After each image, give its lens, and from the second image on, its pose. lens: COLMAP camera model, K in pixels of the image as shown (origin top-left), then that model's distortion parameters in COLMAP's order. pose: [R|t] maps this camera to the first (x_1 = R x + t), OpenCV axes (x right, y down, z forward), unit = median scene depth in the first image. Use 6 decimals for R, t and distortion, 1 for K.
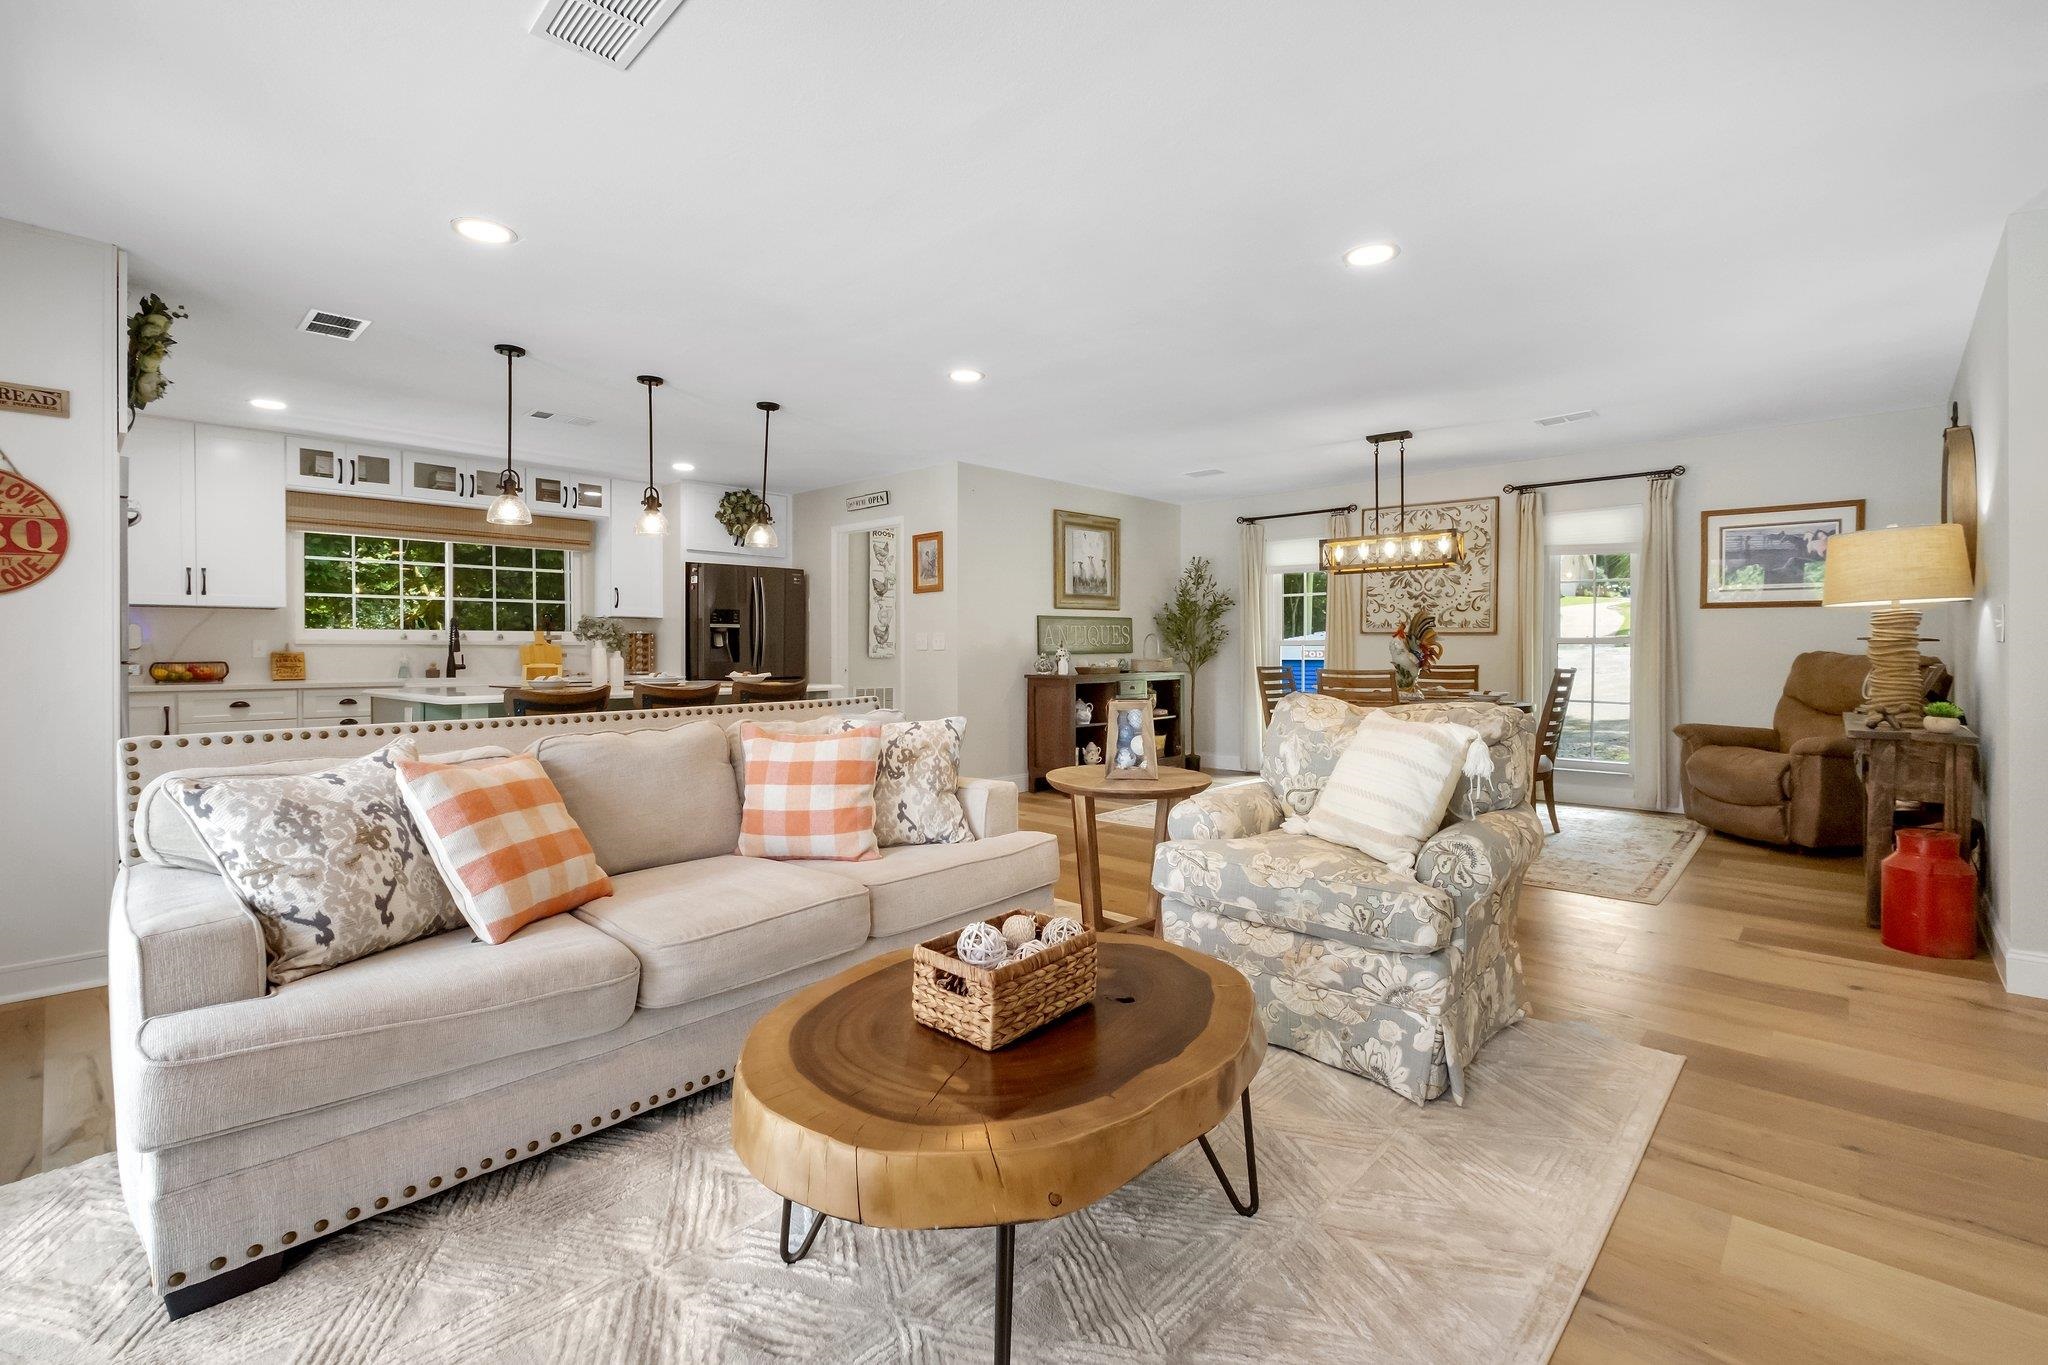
lens RADIAL K [[913.8, 0, 1000.0], [0, 913.8, 655.1], [0, 0, 1]] dist [-0.008769, 0.001349]
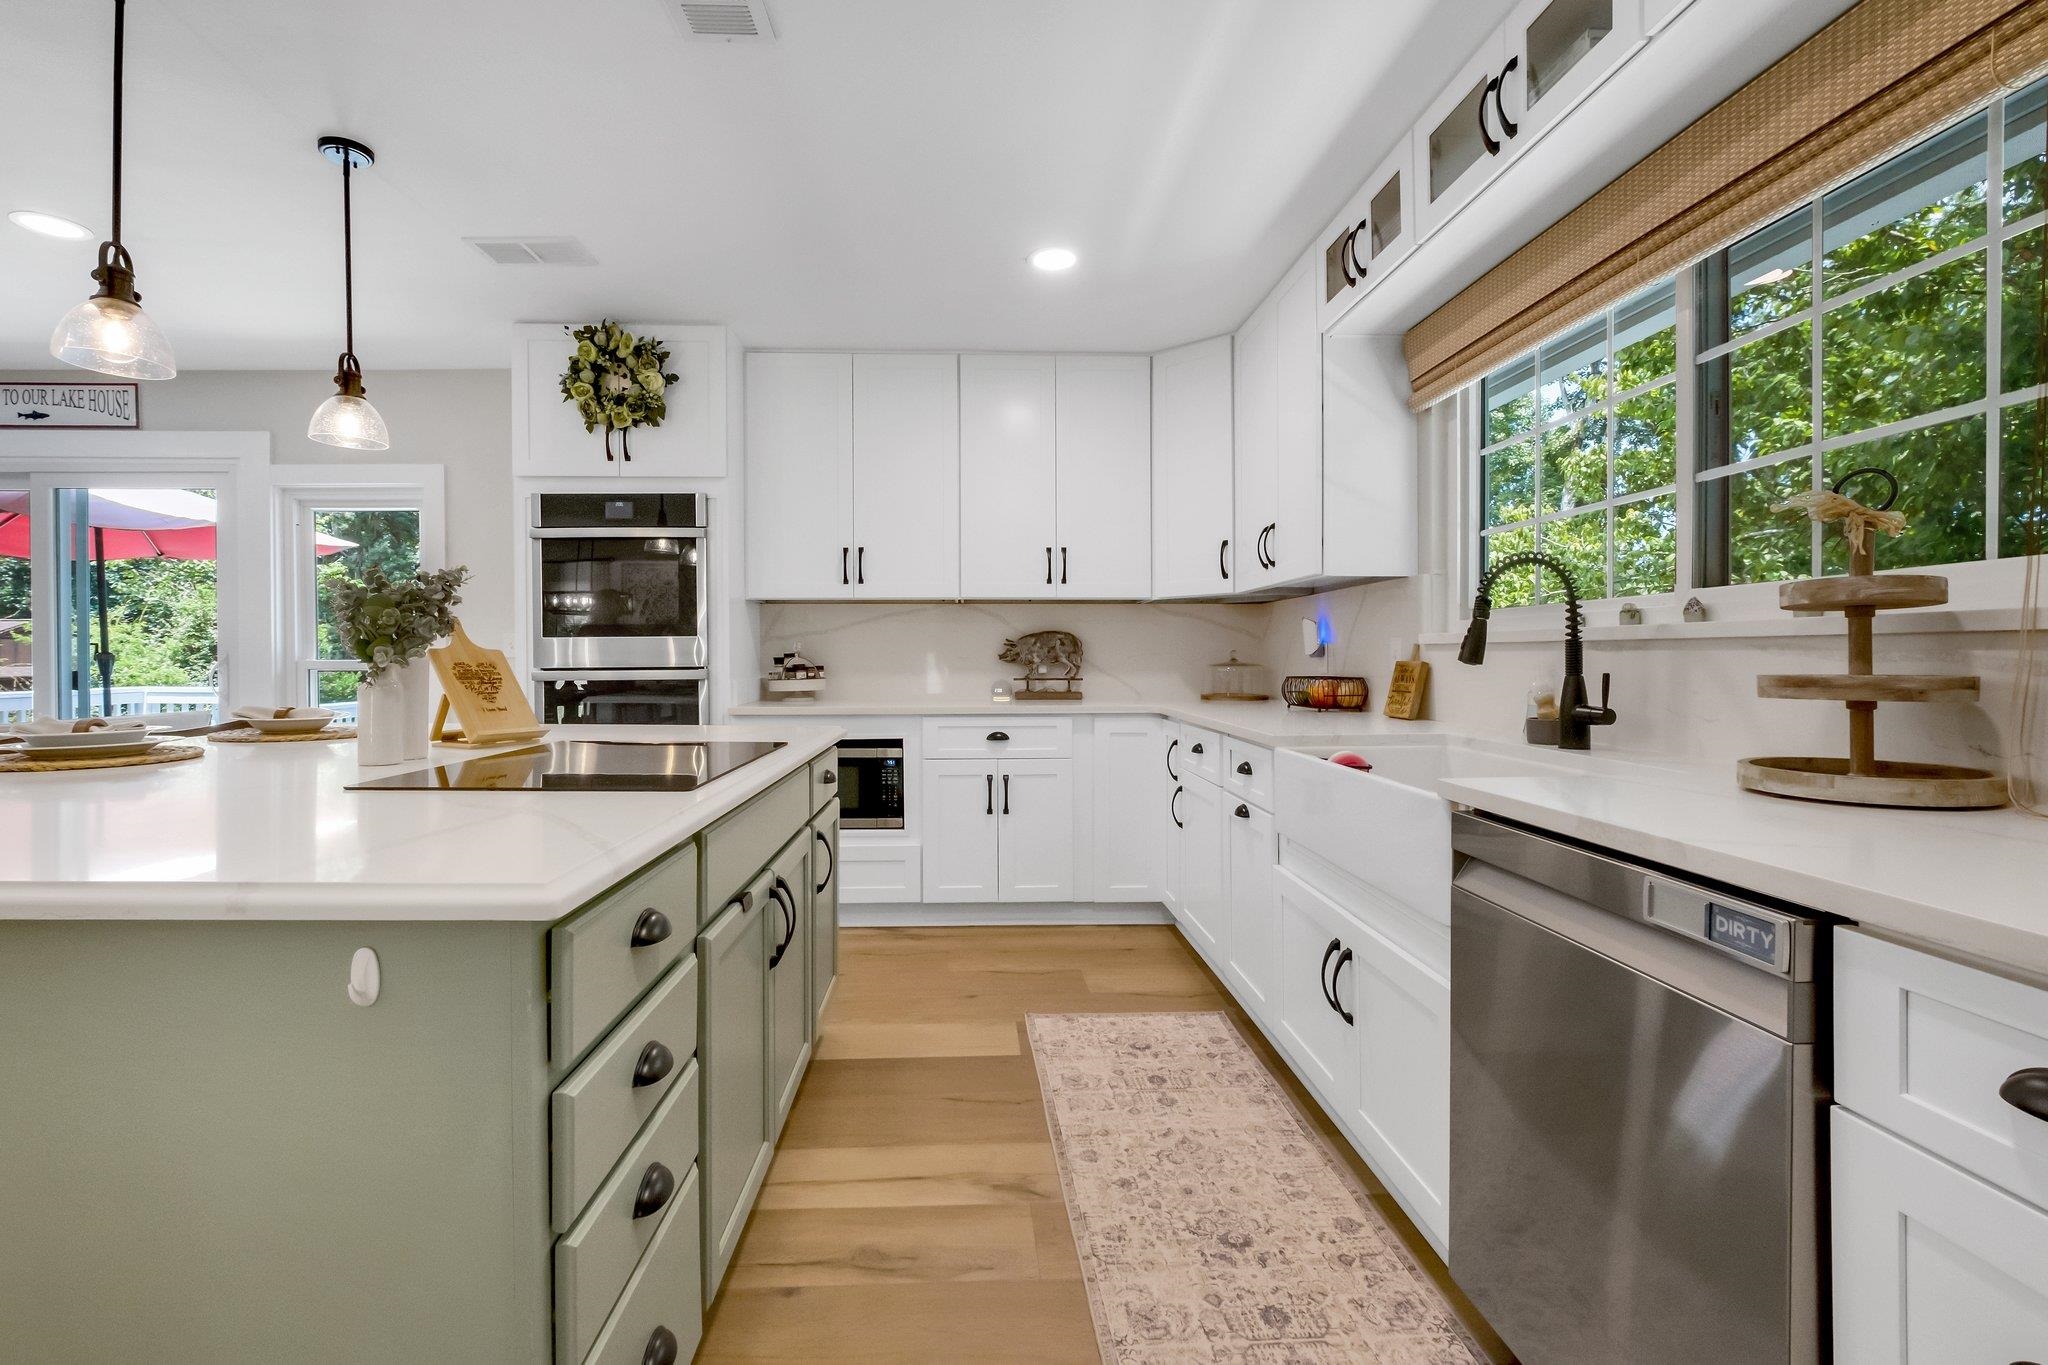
lens RADIAL K [[913.8, 0, 995.6], [0, 913.8, 661.7], [0, 0, 1]] dist [-0.008769, 0.001349]
pose [[-0.694054, 0.004831, -0.719907, -0.241919], [-0.003307, 0.999946, 0.009899, -0.006558], [0.719916, 0.009251, -0.694000, 1.042140]]
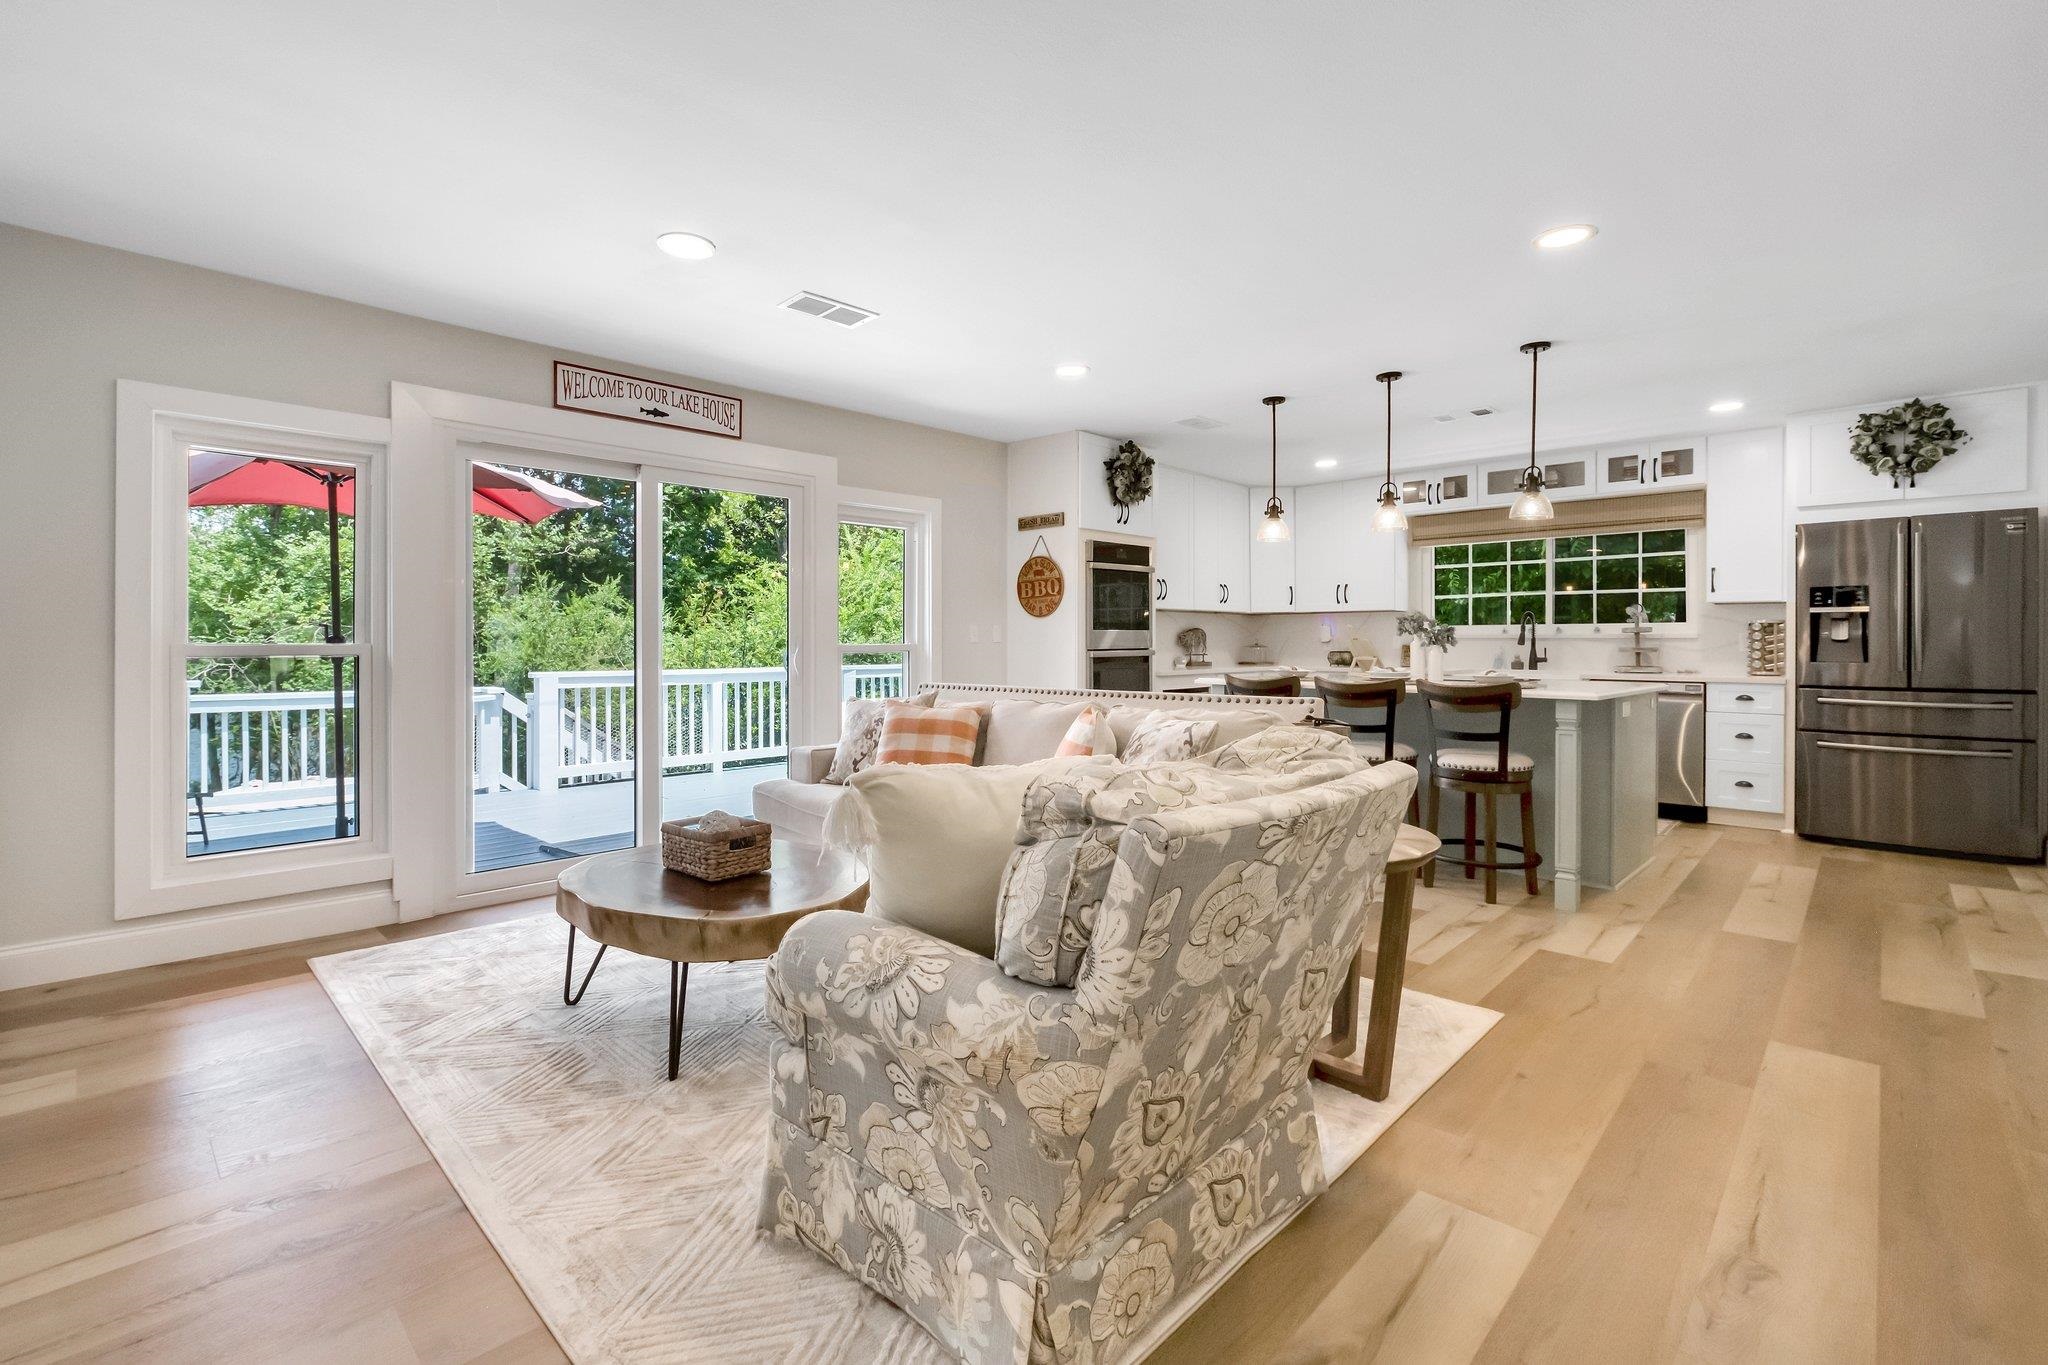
lens RADIAL K [[913.8, 0, 1022.1], [0, 913.8, 645.4], [0, 0, 1]] dist [-0.008769, 0.001349]
pose [[0.000481, 0.004581, -0.999989, 0.423983], [-0.007062, 0.999965, 0.004577, -0.003590], [0.999975, 0.007060, 0.000513, 0.405260]]
